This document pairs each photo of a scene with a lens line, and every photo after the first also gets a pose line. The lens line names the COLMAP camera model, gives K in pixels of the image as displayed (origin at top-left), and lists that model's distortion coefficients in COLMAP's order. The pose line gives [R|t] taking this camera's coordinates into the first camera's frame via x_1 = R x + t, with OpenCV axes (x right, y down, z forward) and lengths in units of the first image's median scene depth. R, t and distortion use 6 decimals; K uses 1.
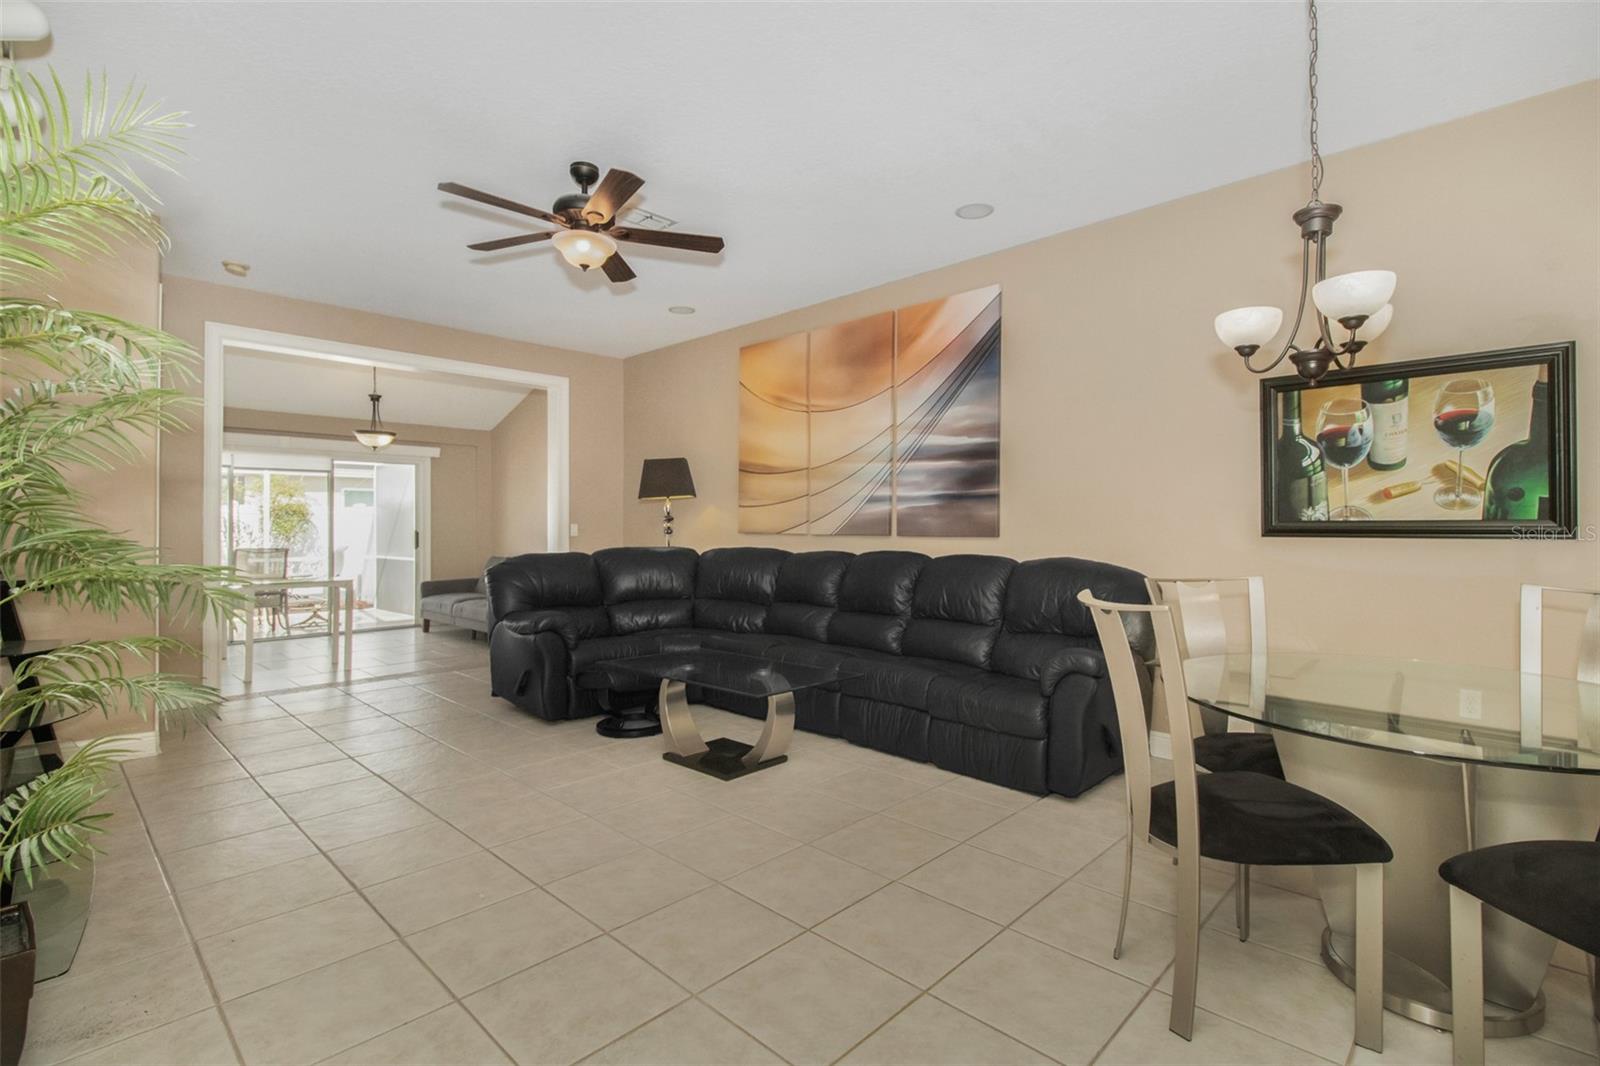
lens RADIAL K [[757.7, 0, 799.4], [0, 757.7, 510.2], [0, 0, 1]] dist [0.016839, -0.005653]
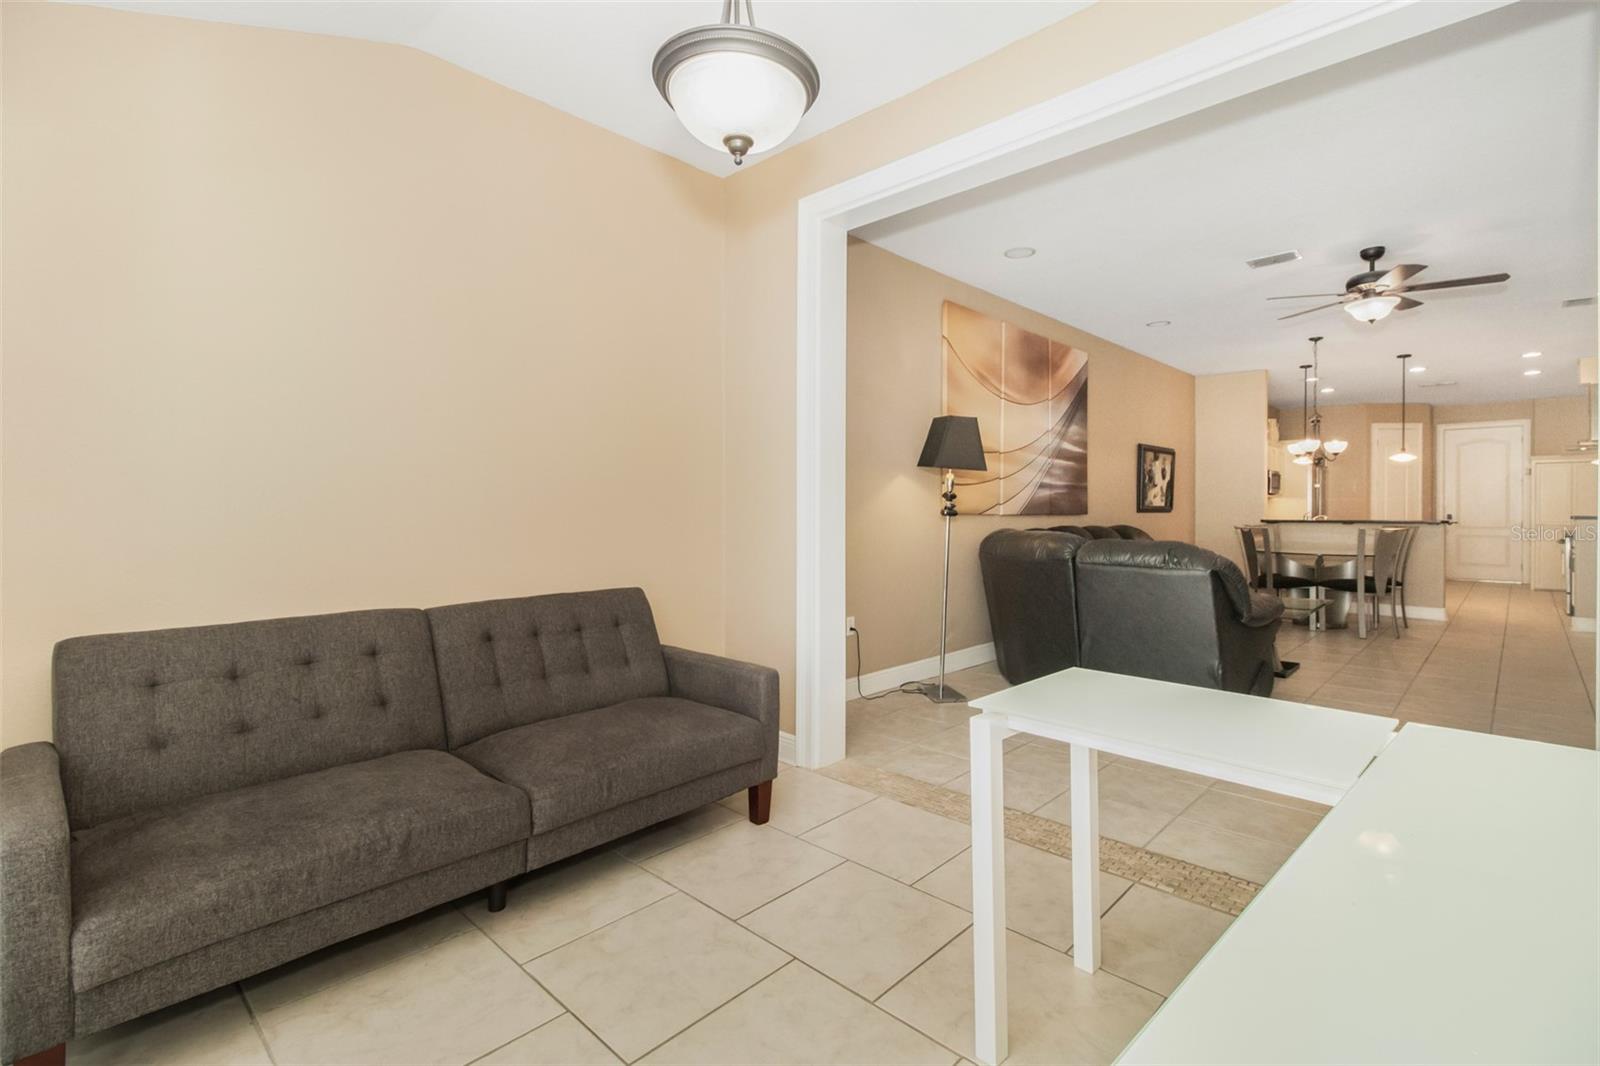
lens RADIAL K [[757.7, 0, 800.9], [0, 757.7, 514.9], [0, 0, 1]] dist [0.016839, -0.005653]
pose [[-0.017723, 0.004259, 0.999834, -1.694190], [-0.012300, 0.999914, -0.004477, 0.065932], [-0.999767, -0.012377, -0.017669, 2.115640]]
